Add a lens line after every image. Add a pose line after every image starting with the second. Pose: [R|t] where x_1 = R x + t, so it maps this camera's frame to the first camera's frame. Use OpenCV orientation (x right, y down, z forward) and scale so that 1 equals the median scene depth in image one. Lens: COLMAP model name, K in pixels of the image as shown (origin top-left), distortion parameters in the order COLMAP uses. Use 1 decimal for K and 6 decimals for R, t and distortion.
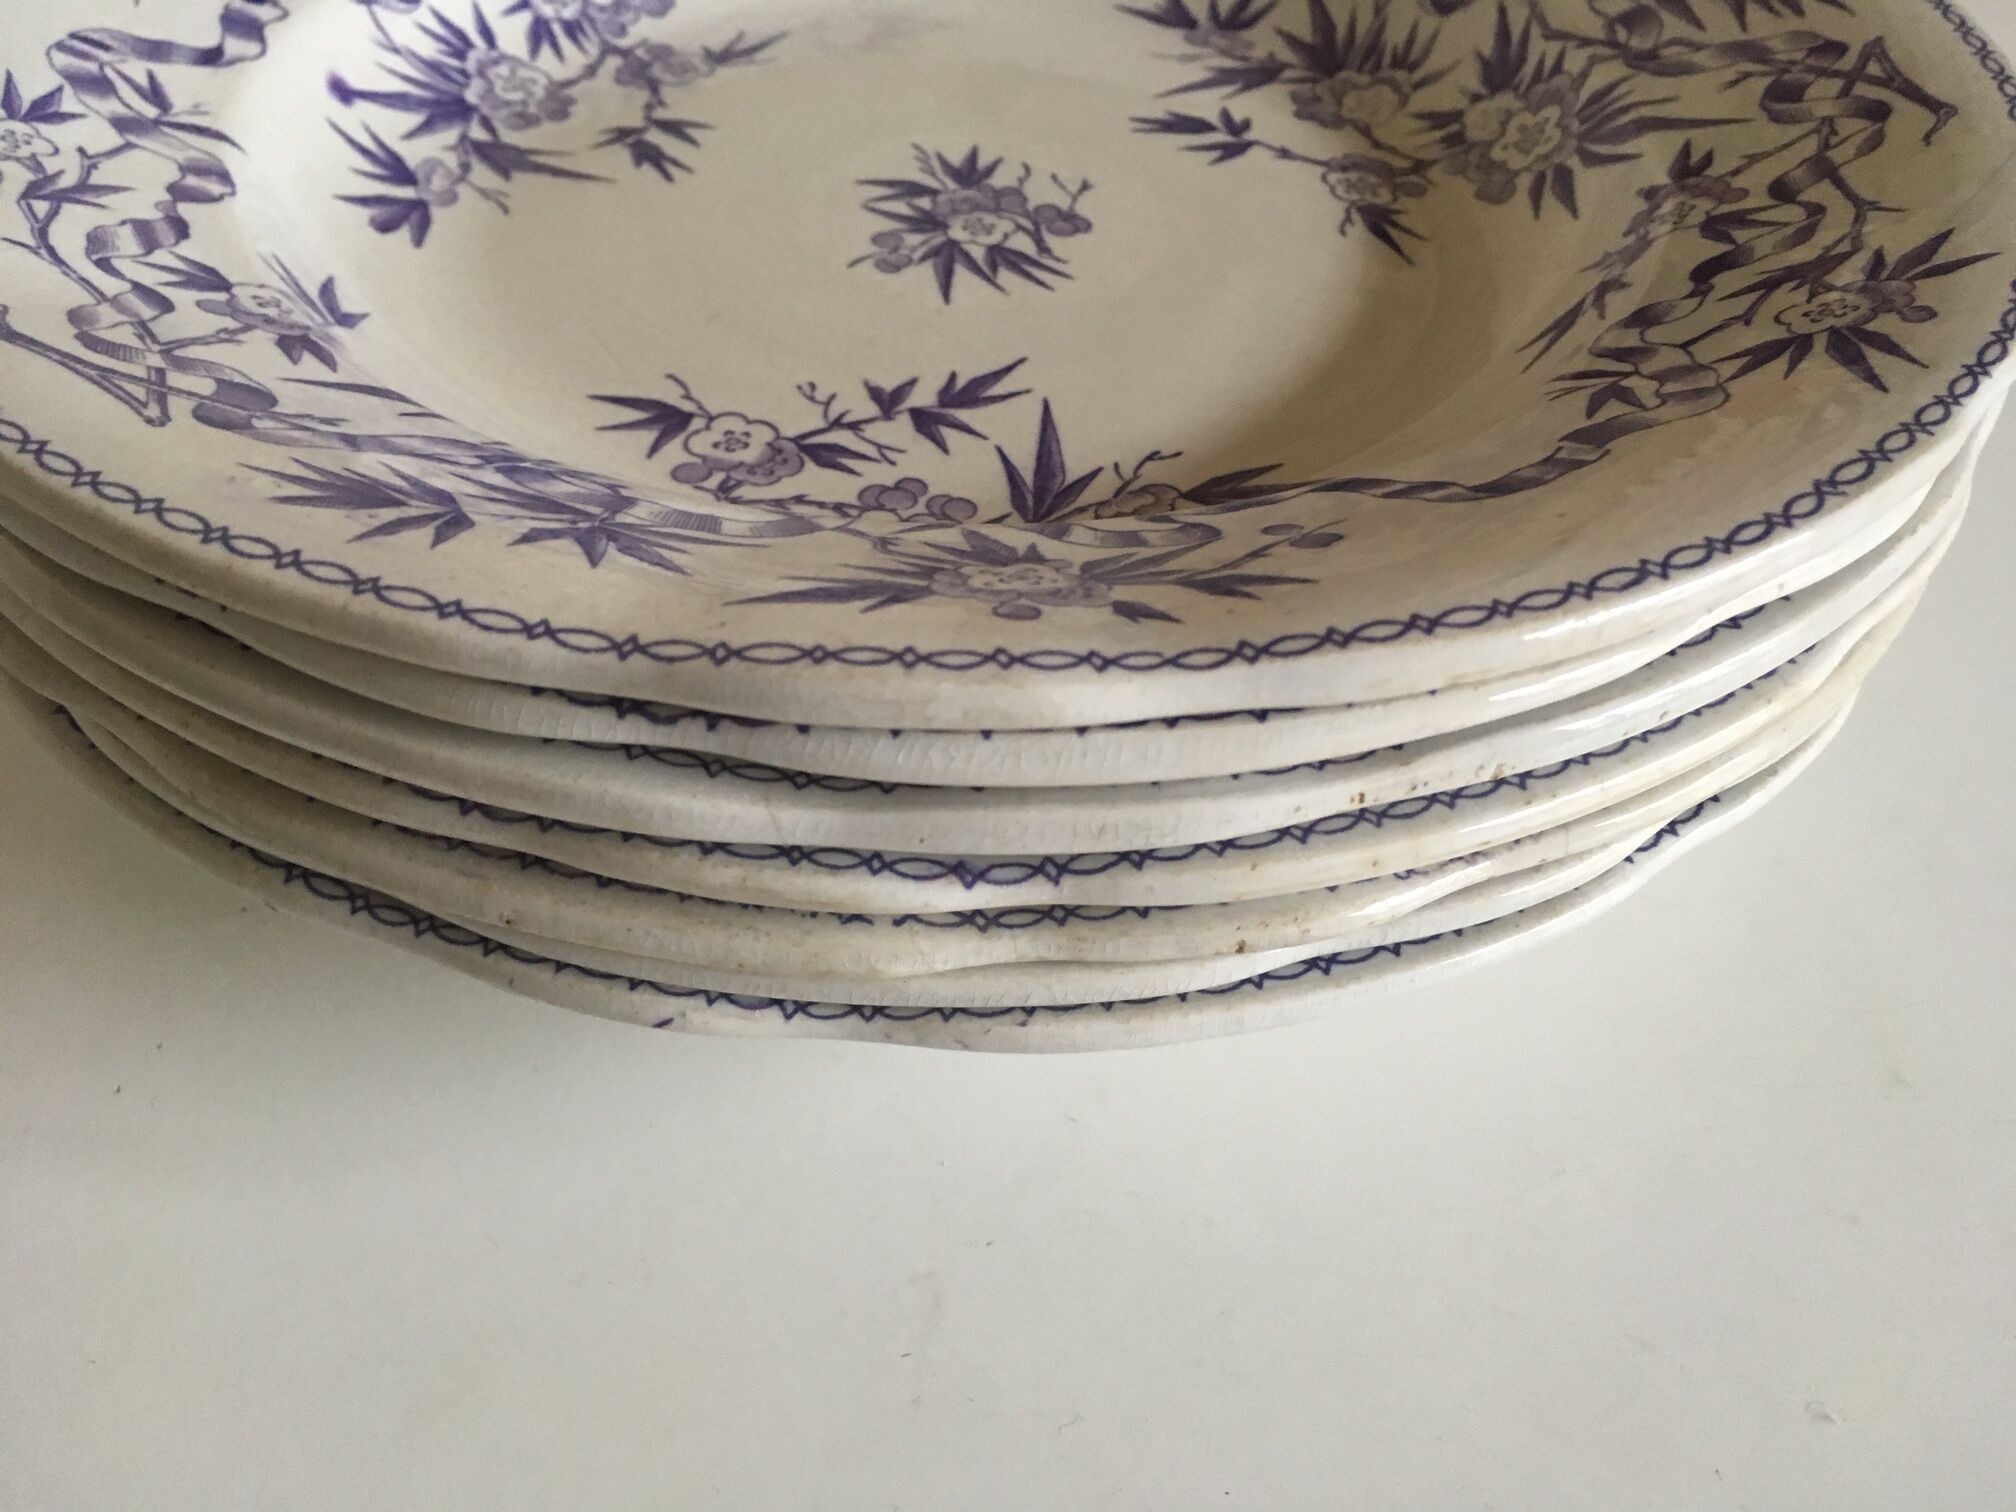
lens RADIAL K [[1765.4, 0, 999.4], [0, 1765.4, 756.6], [0, 0, 1]] dist [0.089740, -0.168211]
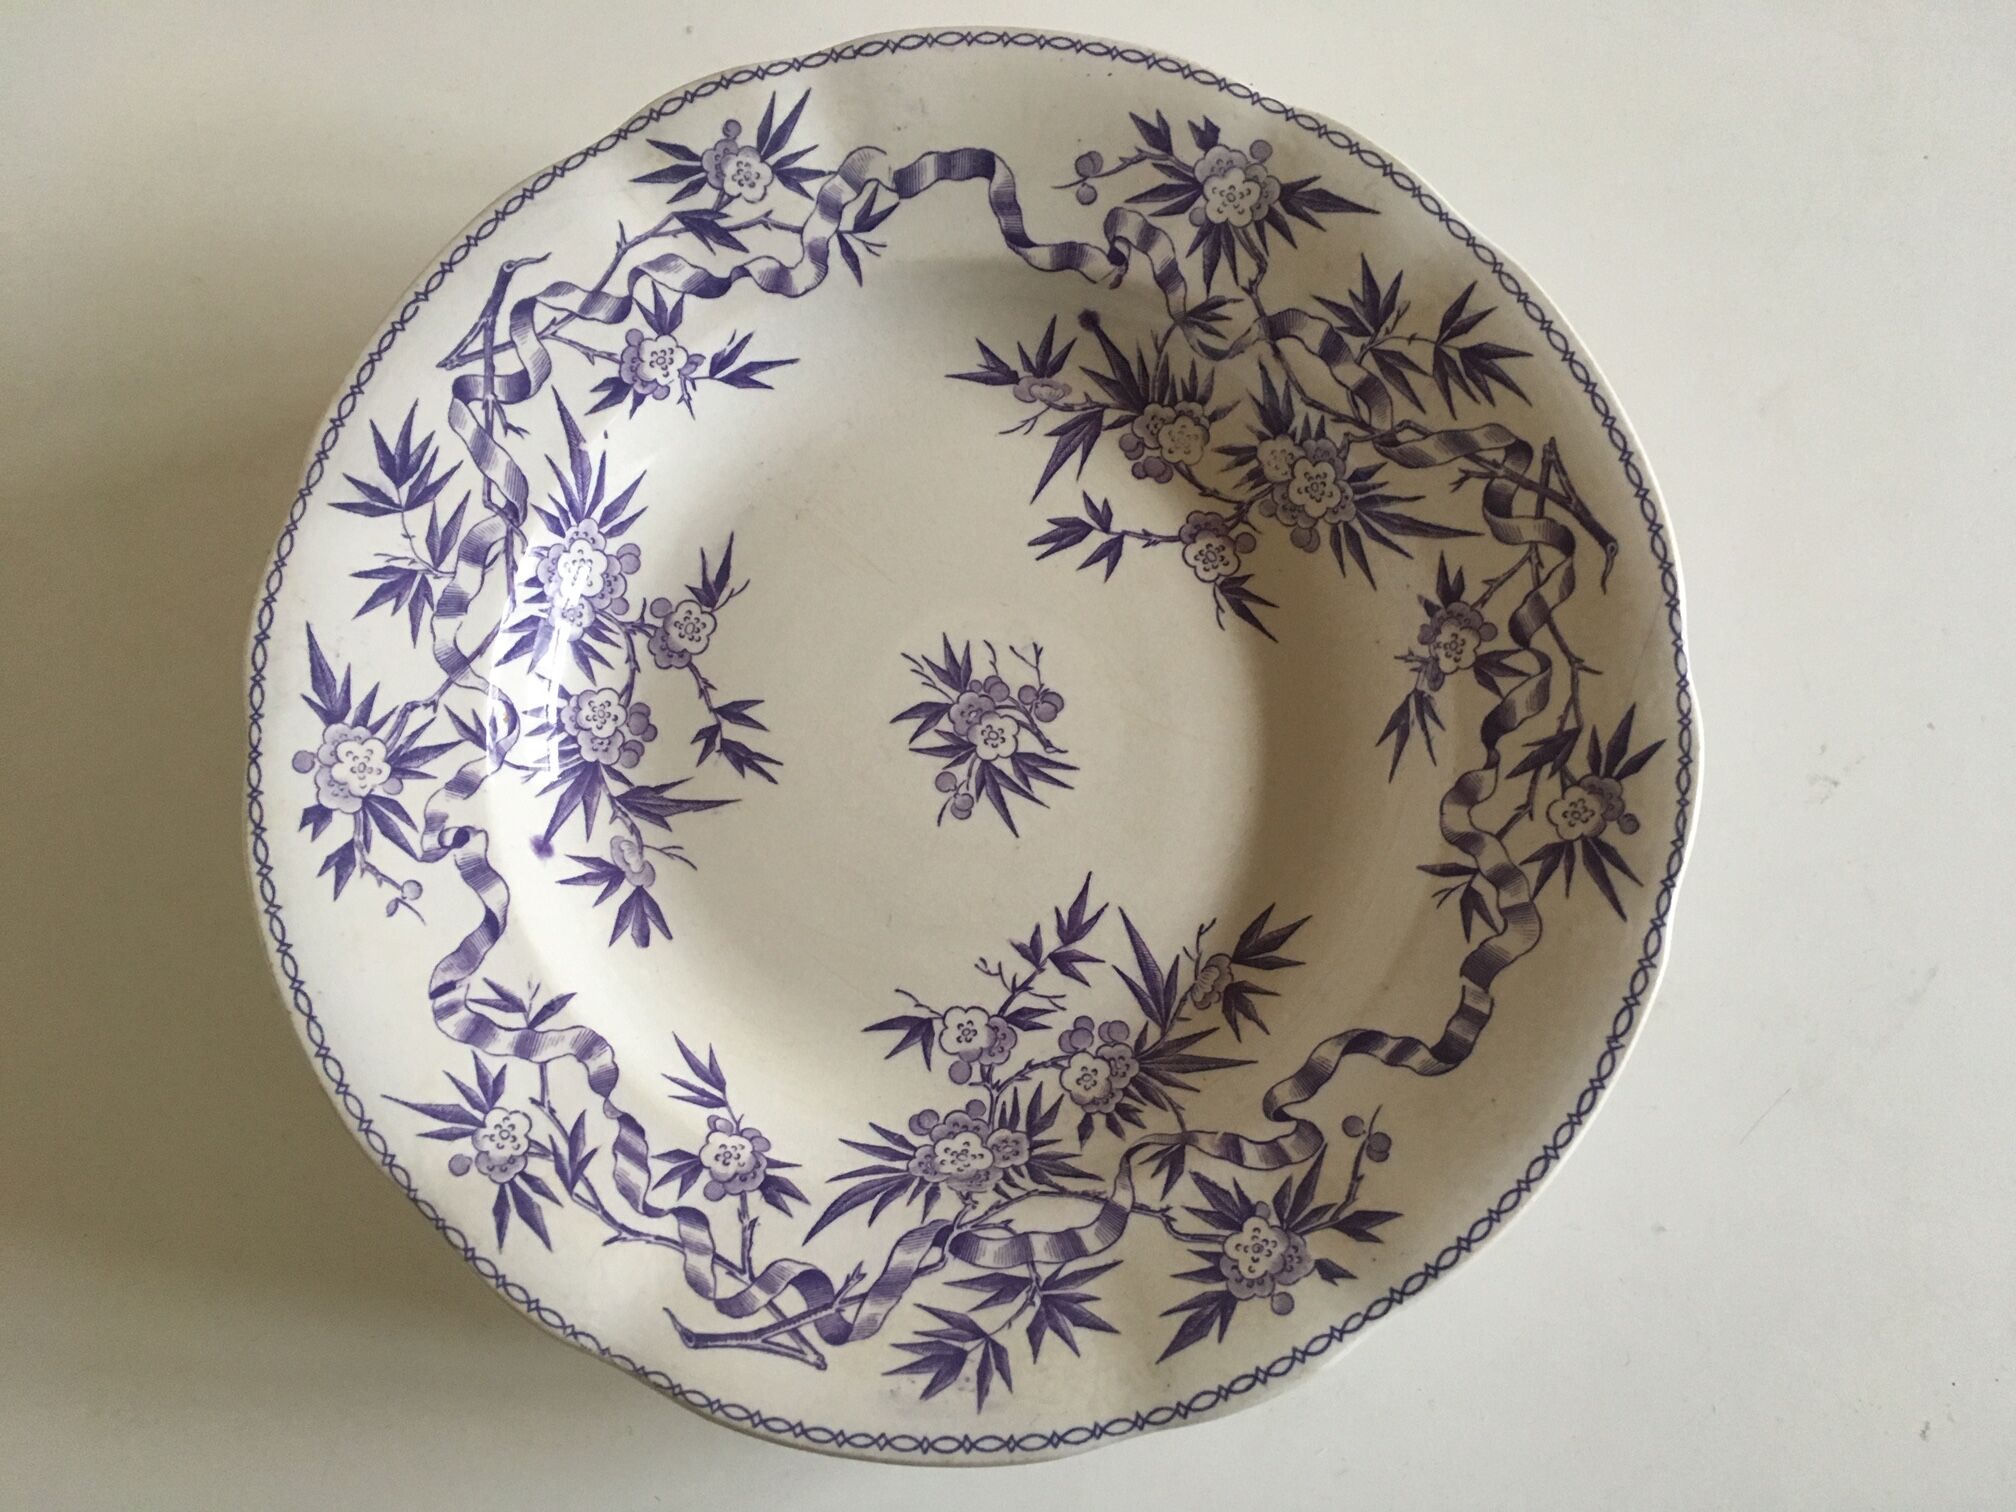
lens RADIAL K [[1731.7, 0, 999.2], [0, 1731.7, 759.2], [0, 0, 1]] dist [0.089731, -0.129268]
pose [[0.910331, -0.413839, 0.005931, -0.026827], [0.337432, 0.750403, 0.568362, -1.234235], [-0.239661, -0.515396, 0.822757, -0.192992]]
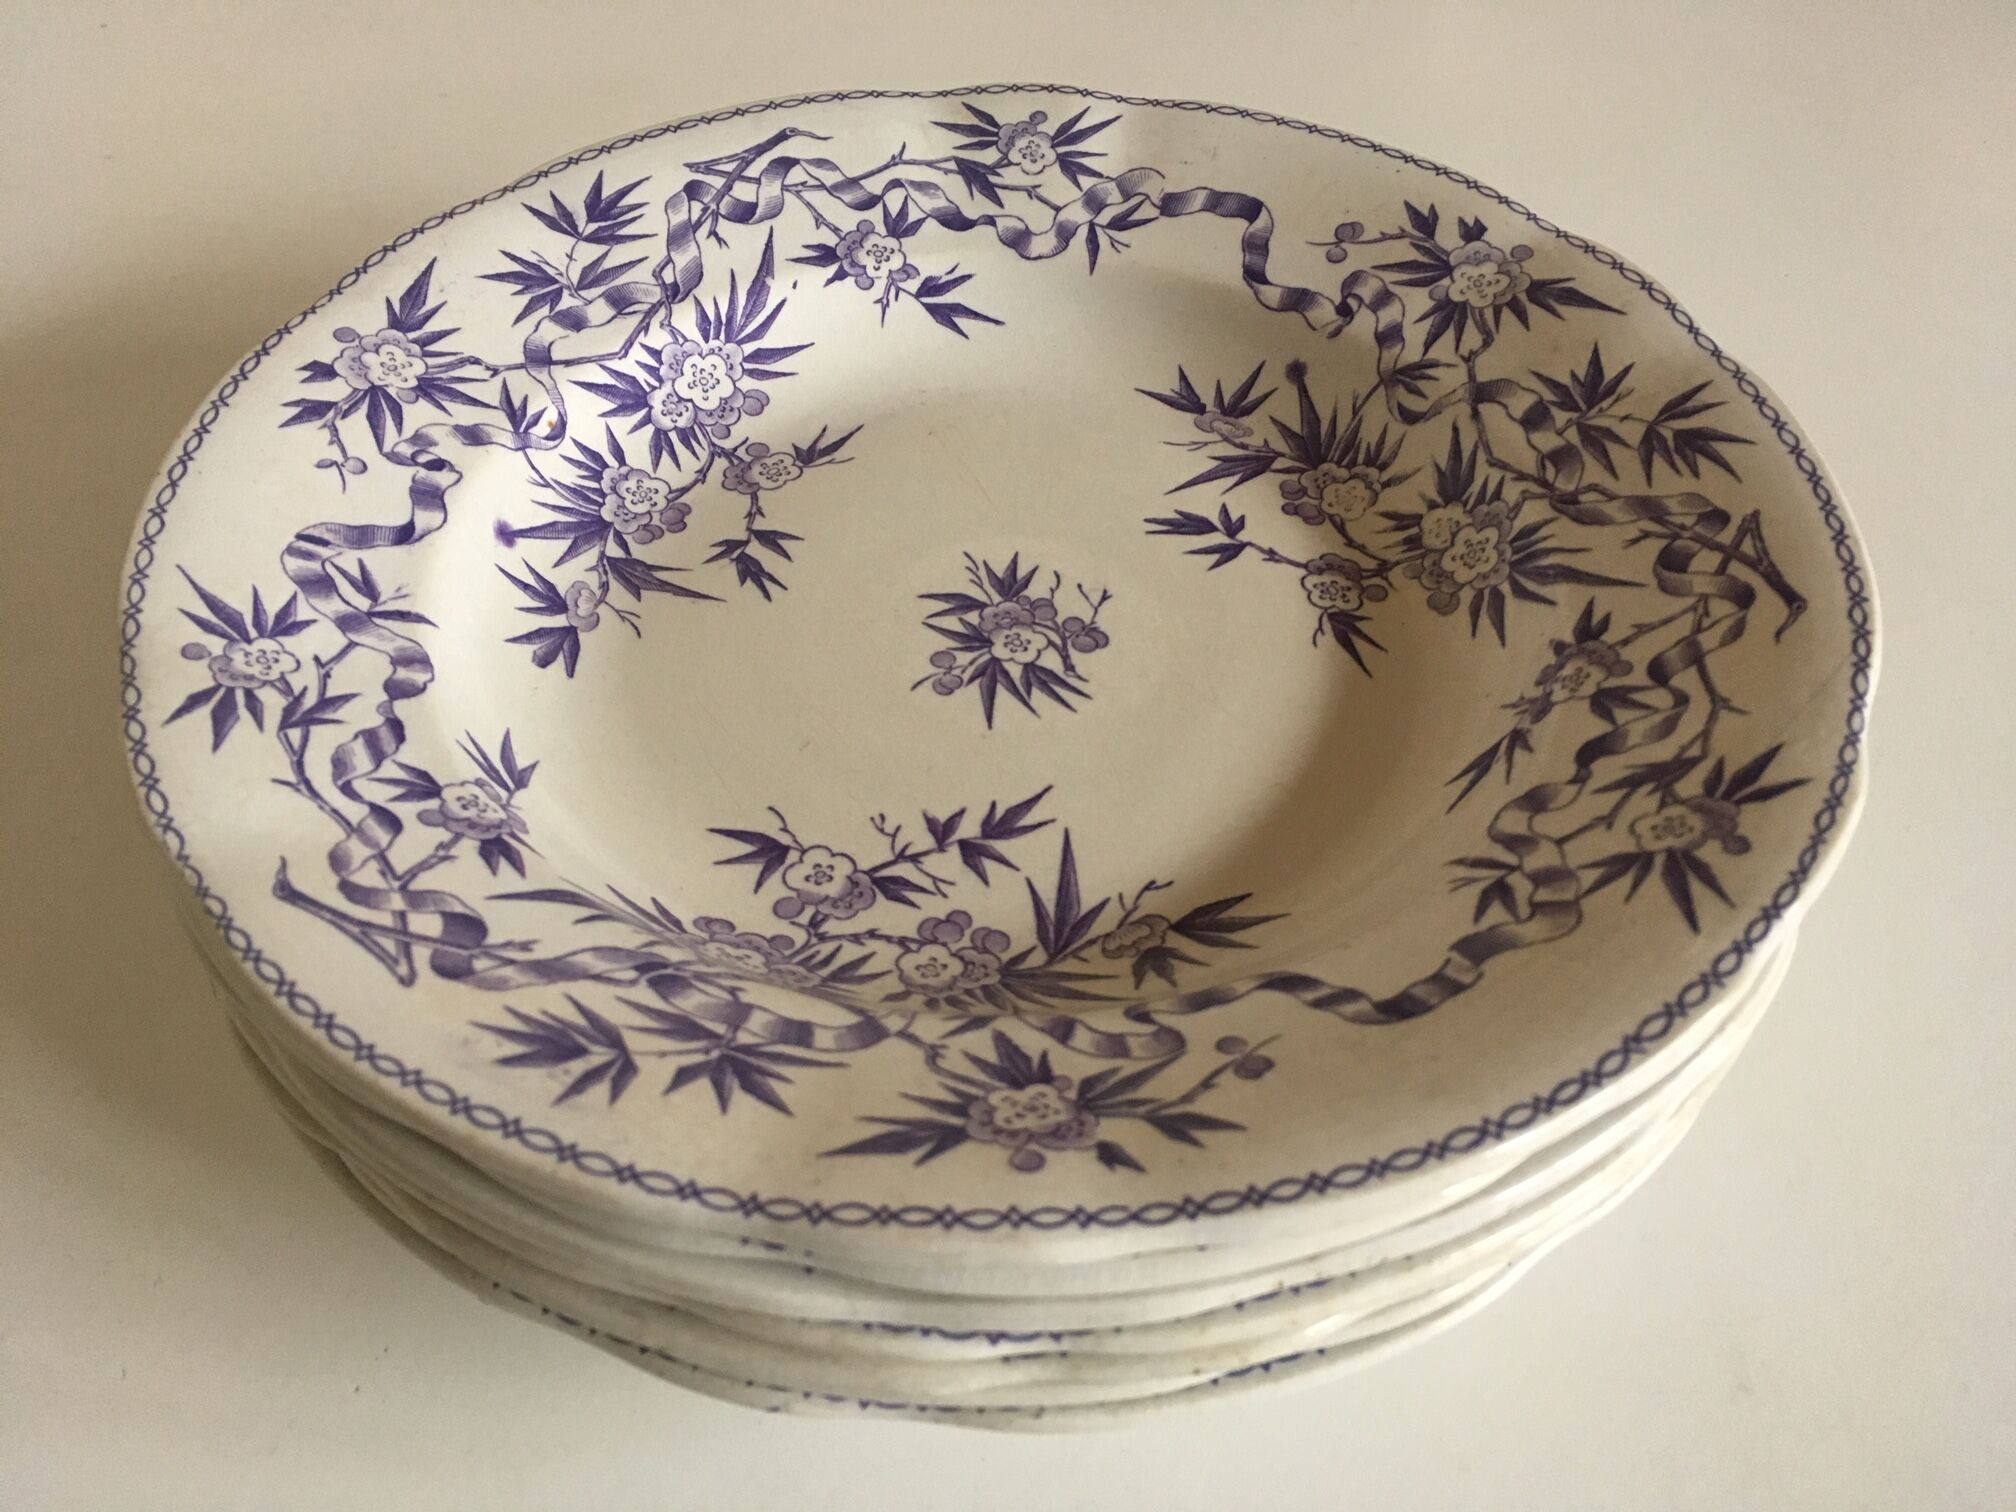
lens RADIAL K [[1731.7, 0, 999.2], [0, 1731.7, 759.2], [0, 0, 1]] dist [0.089731, -0.129268]
pose [[0.999112, -0.000444, -0.042136, 0.030521], [0.001921, 0.999385, 0.035014, -0.296055], [0.042095, -0.035063, 0.998498, -0.235398]]
